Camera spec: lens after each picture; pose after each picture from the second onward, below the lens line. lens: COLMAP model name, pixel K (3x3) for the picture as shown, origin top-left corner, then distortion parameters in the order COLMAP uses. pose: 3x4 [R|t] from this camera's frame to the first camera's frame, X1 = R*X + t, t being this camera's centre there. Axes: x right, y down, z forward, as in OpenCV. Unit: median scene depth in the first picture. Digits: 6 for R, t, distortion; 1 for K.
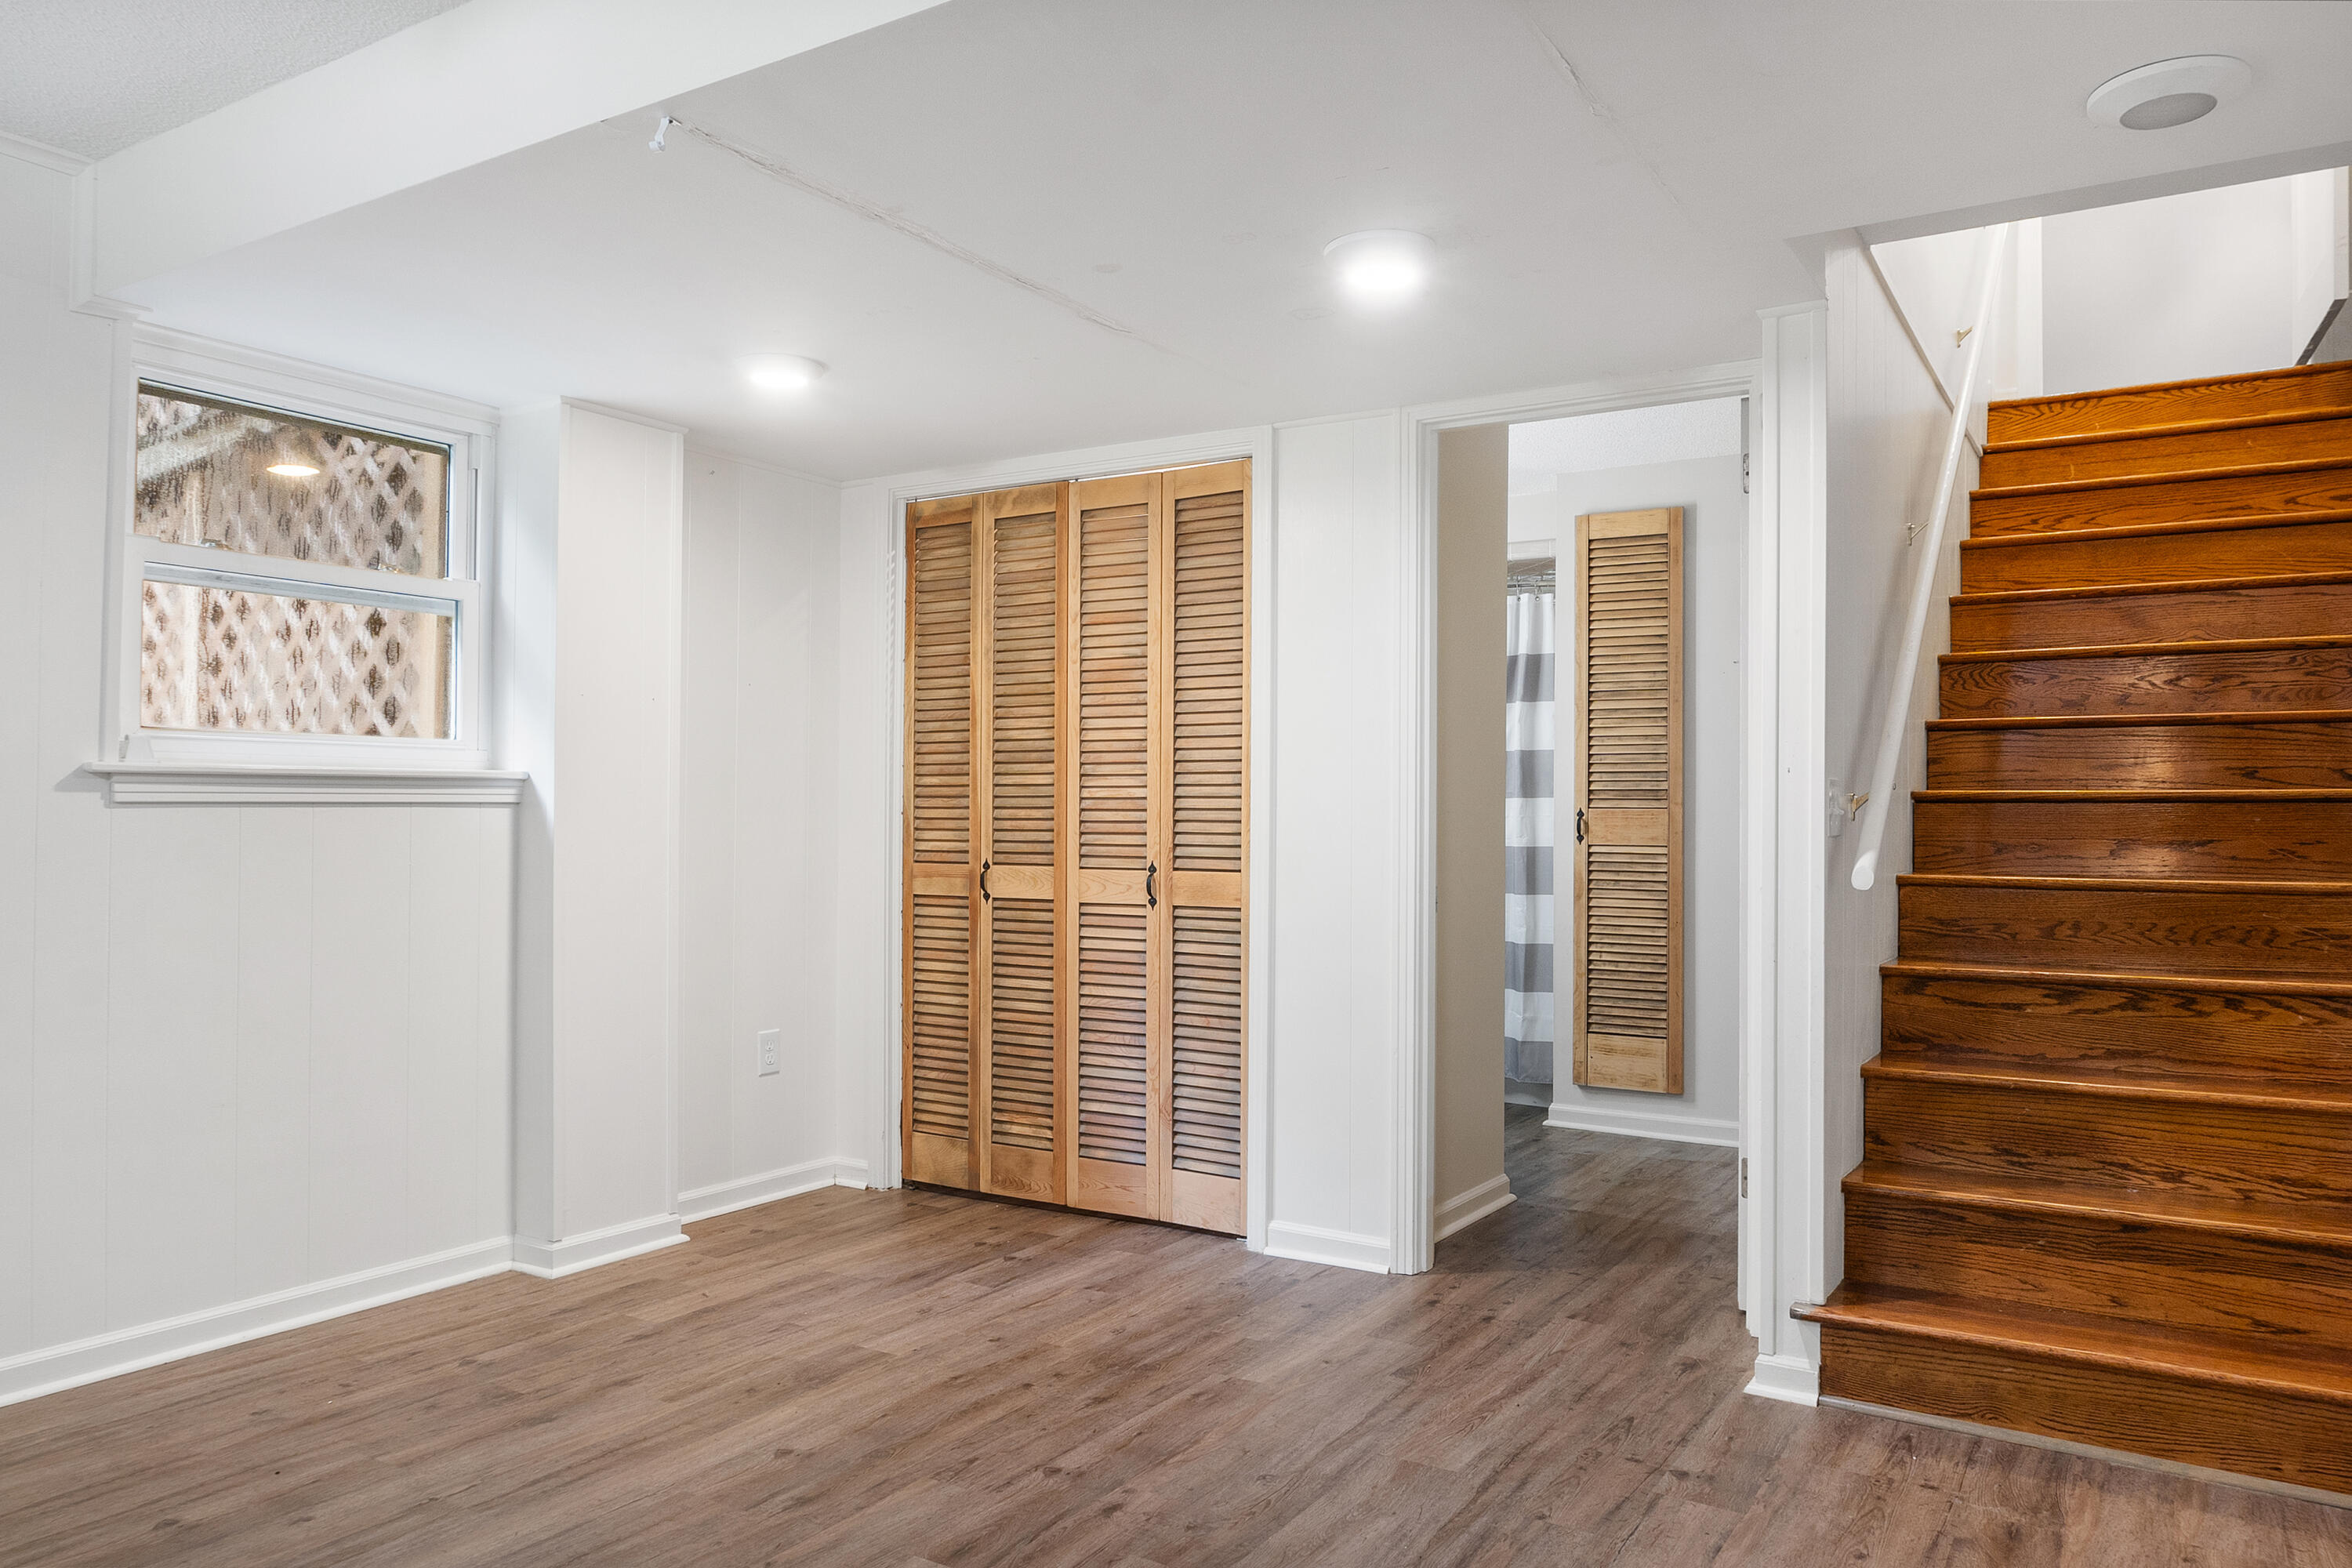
lens RADIAL K [[1595.2, 0, 1187.5], [0, 1595.2, 794.9], [0, 0, 1]] dist [-0.015986, -0.003136]
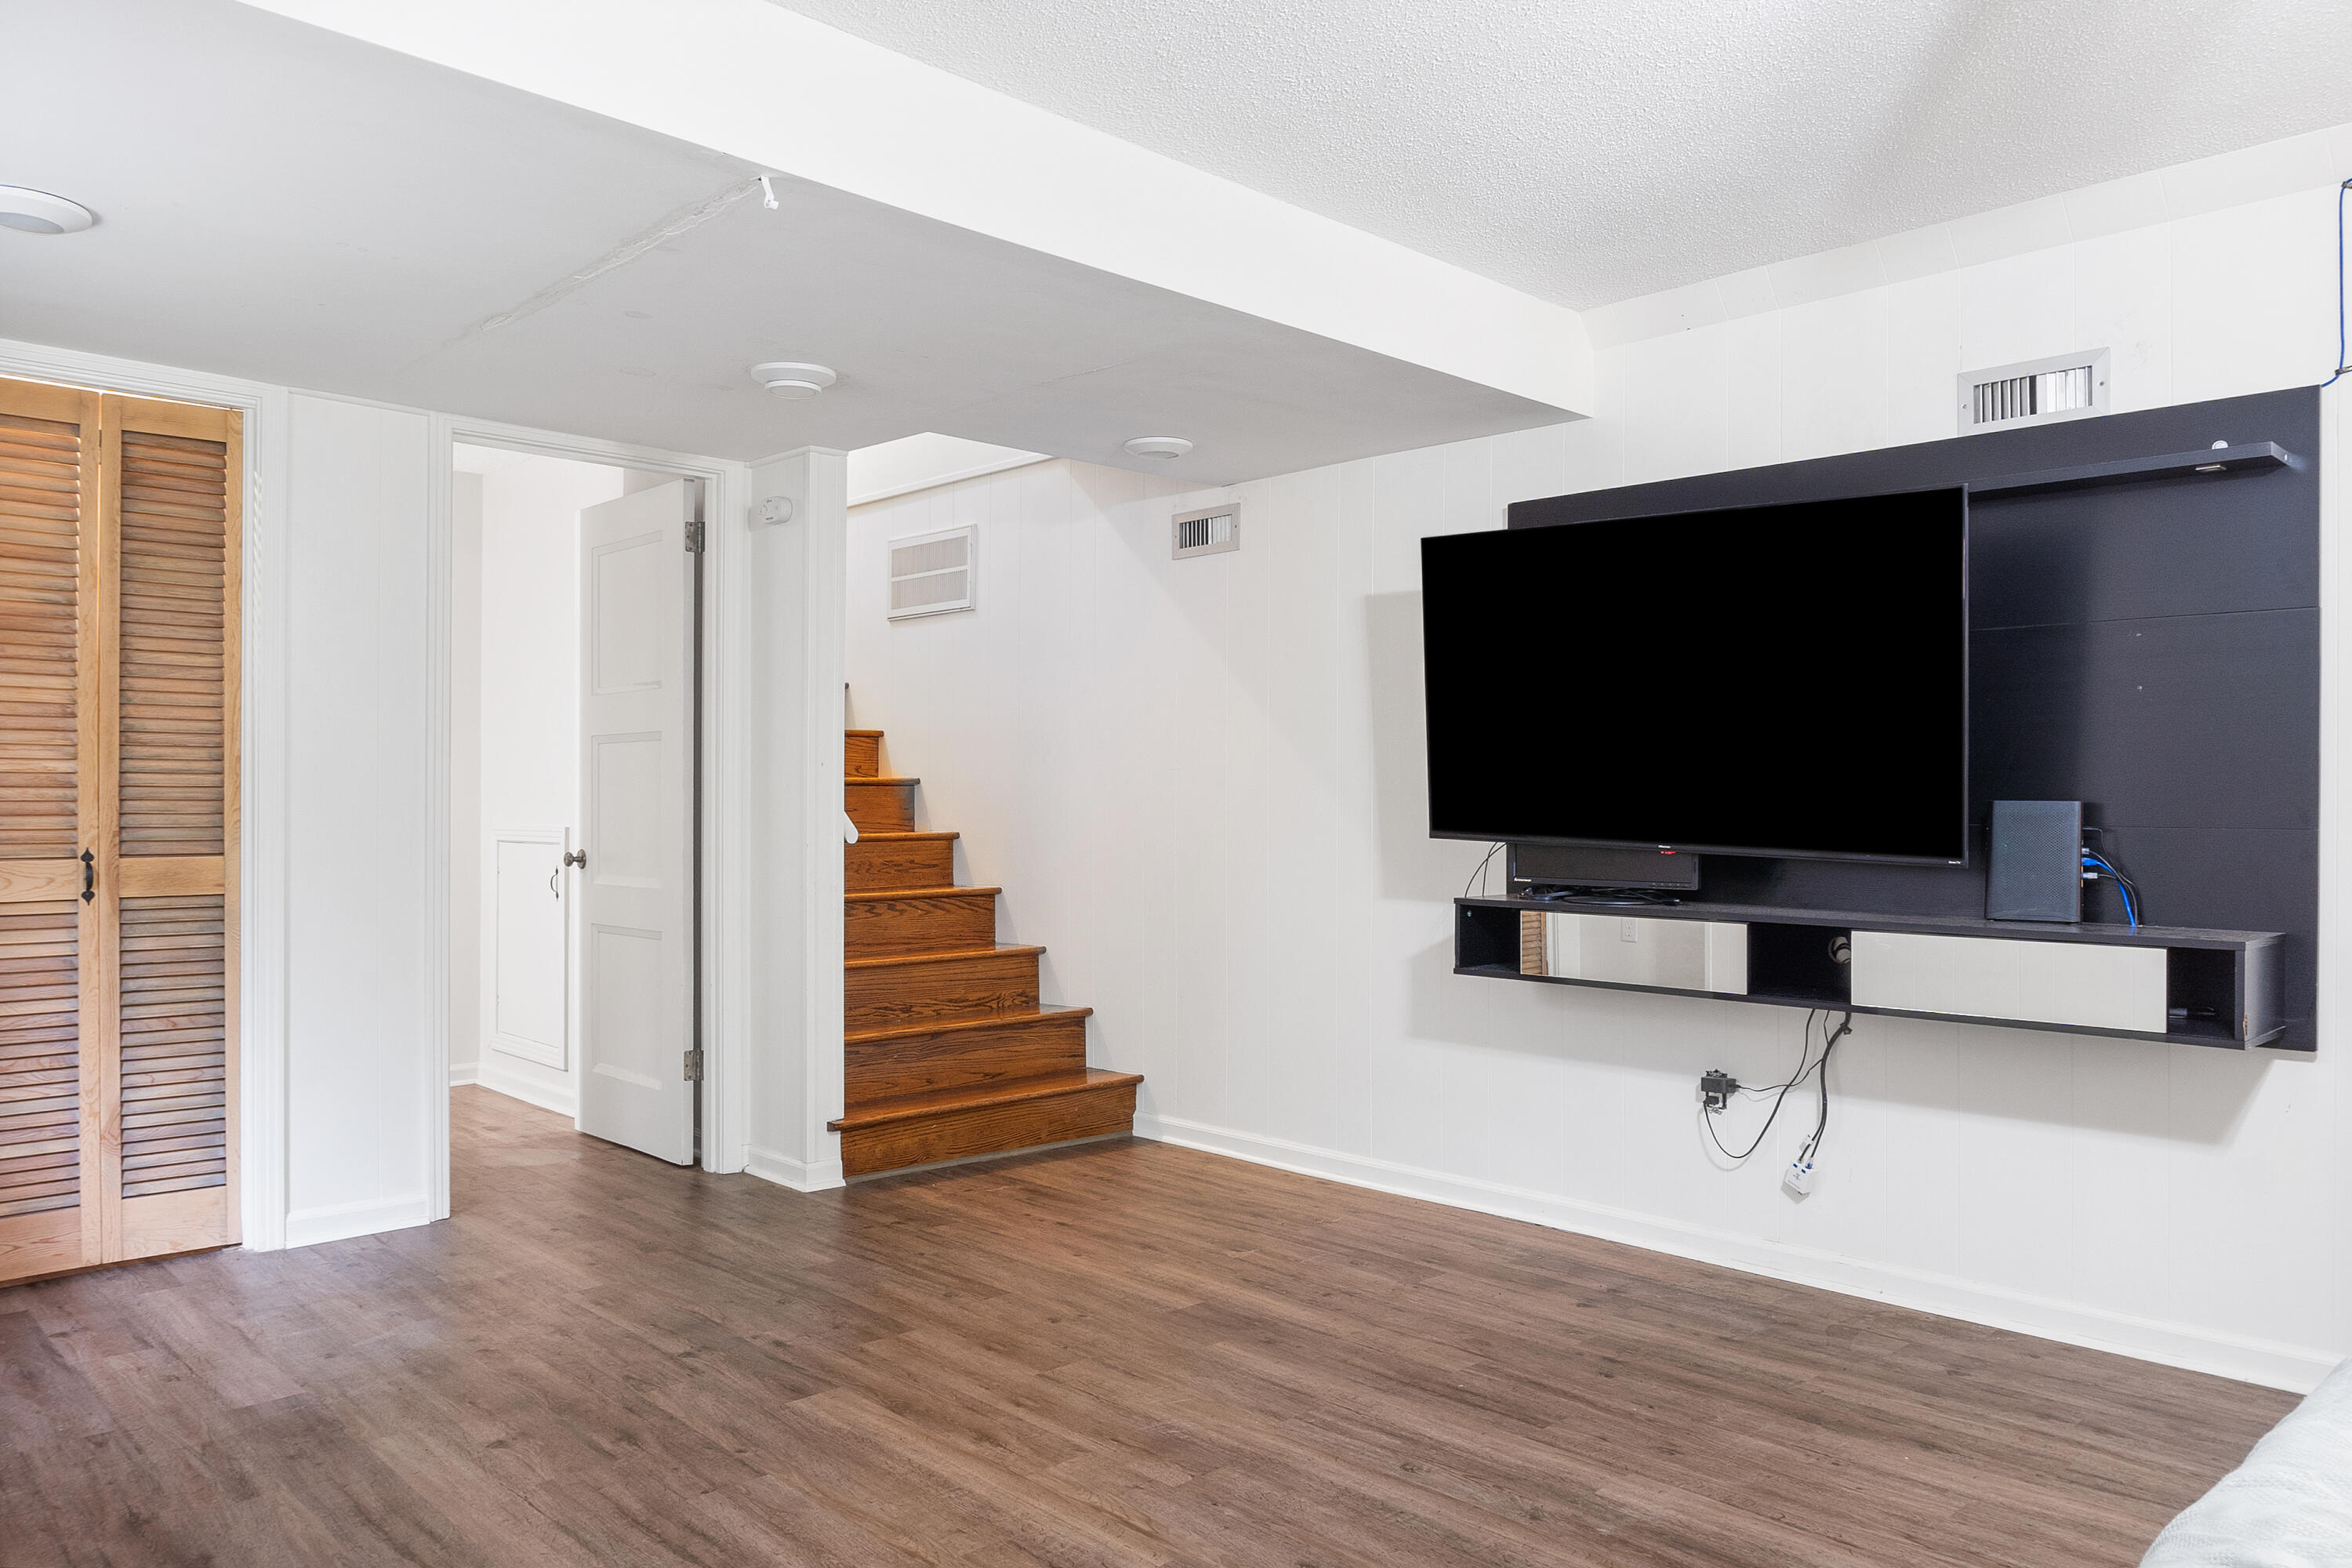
lens RADIAL K [[1595.2, 0, 1192.0], [0, 1595.2, 786.9], [0, 0, 1]] dist [-0.015986, -0.003136]
pose [[0.237909, 0.004464, 0.971277, -0.747604], [-0.013705, 0.999905, -0.001238, 0.002500], [-0.971191, -0.013017, 0.237948, 0.241921]]
